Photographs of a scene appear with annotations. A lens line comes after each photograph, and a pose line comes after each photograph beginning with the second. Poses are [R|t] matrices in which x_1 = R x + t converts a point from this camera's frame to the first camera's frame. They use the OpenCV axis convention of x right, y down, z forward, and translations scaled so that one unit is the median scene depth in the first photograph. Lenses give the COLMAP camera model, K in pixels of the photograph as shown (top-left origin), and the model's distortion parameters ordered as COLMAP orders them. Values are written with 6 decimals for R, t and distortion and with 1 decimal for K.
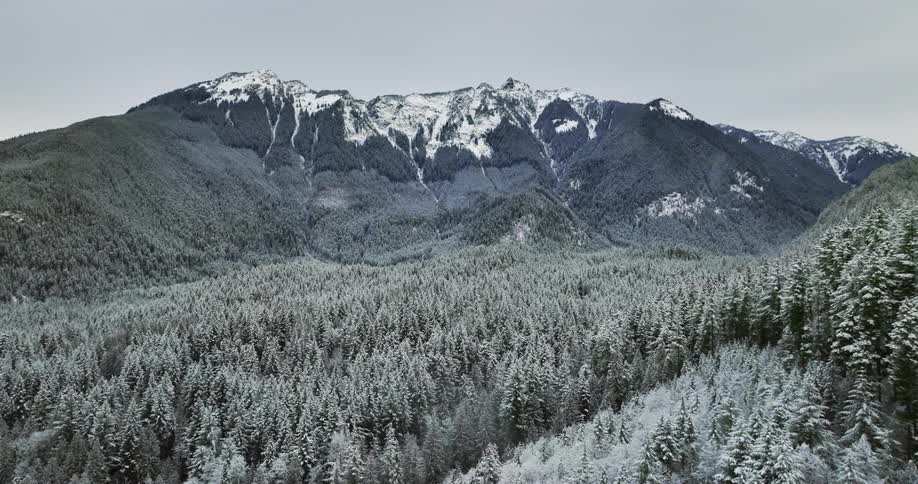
lens RADIAL K [[645.6, 0, 459.0], [0, 645.6, 242.0], [0, 0, 1]] dist [0.007033, 0.002286]
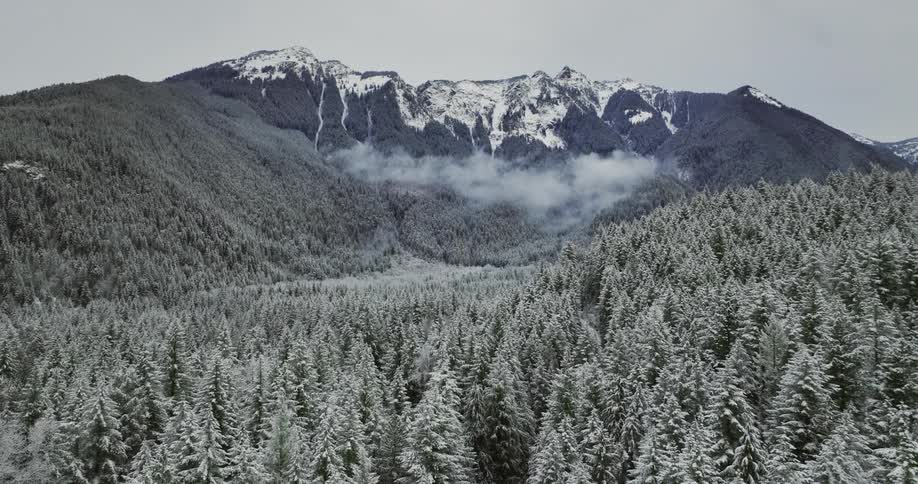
lens RADIAL K [[645.6, 0, 459.0], [0, 645.6, 242.0], [0, 0, 1]] dist [0.007033, 0.002286]
pose [[0.999413, -0.003045, 0.034137, -0.120761], [0.004193, 0.999426, -0.033611, 0.020301], [-0.034015, 0.033734, 0.998852, 0.150516]]
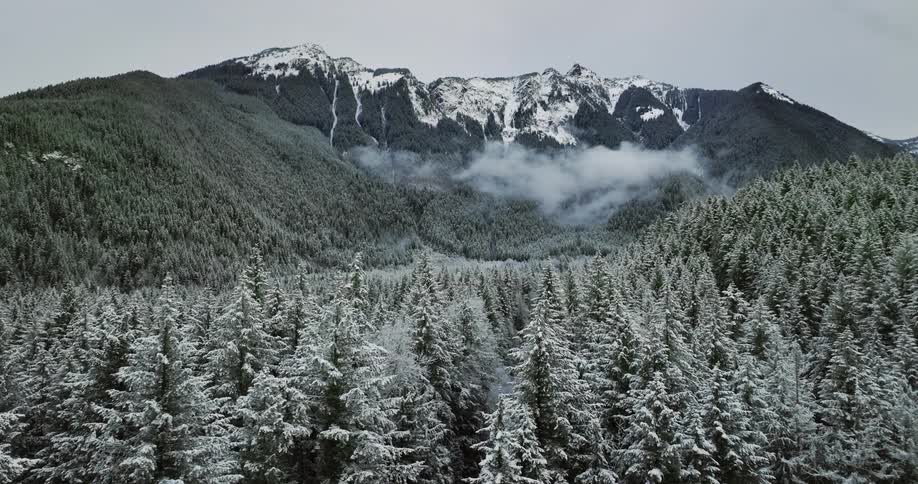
lens RADIAL K [[645.6, 0, 459.0], [0, 645.6, 242.0], [0, 0, 1]] dist [0.007033, 0.002286]
pose [[0.999545, -0.003380, 0.029973, -0.133462], [0.004366, 0.999449, -0.032897, 0.023777], [-0.029845, 0.033013, 0.999009, 0.150844]]
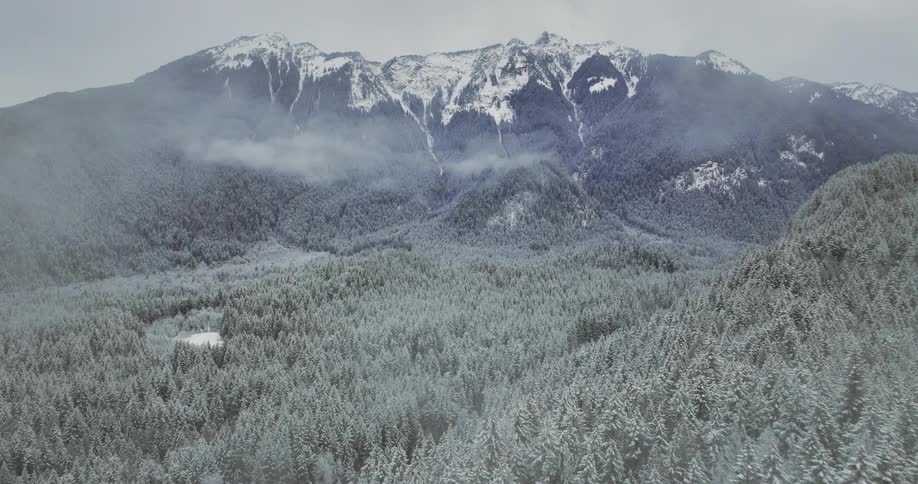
lens RADIAL K [[645.6, 0, 459.0], [0, 645.6, 242.0], [0, 0, 1]] dist [0.007033, 0.002286]
pose [[0.992561, 0.005701, -0.121618, 0.086130], [0.002120, 0.997942, 0.064084, -0.020764], [0.121733, -0.063865, 0.990506, 0.077993]]
